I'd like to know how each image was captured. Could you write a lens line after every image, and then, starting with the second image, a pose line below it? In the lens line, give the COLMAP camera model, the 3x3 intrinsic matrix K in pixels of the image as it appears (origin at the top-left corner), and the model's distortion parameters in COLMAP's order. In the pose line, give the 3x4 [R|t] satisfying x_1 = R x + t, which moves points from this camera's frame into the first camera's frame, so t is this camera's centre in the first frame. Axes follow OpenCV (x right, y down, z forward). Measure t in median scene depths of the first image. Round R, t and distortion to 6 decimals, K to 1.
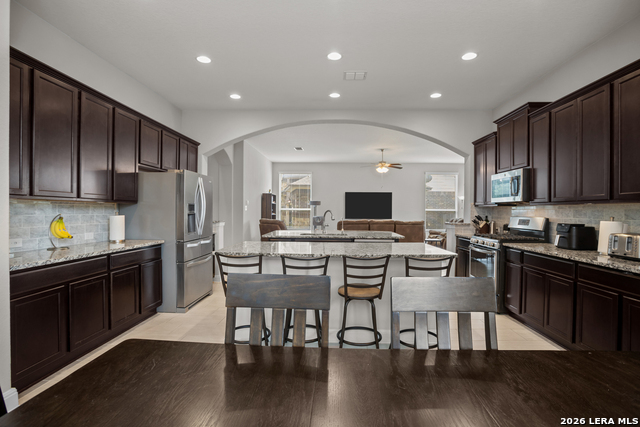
lens RADIAL K [[314.4, 0, 323.4], [0, 314.4, 212.1], [0, 0, 1]] dist [-0.054182, 0.033903]
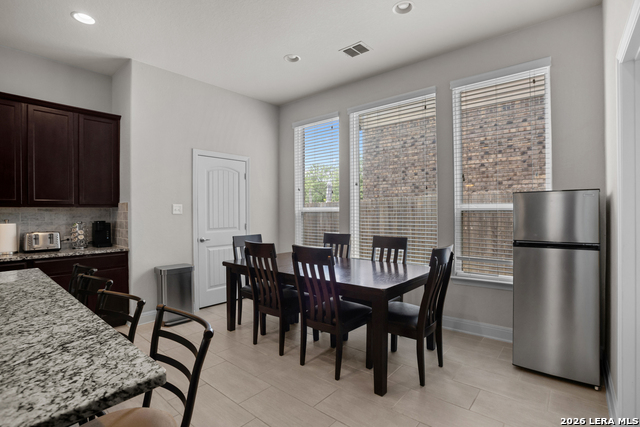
lens RADIAL K [[312.4, 0, 323.6], [0, 312.4, 214.2], [0, 0, 1]] dist [-0.080971, 0.033880]
pose [[-0.790387, -0.003498, 0.612598, -0.389051], [0.005905, 0.999894, 0.013328, -0.006379], [-0.612580, 0.014152, -0.790282, 0.696077]]
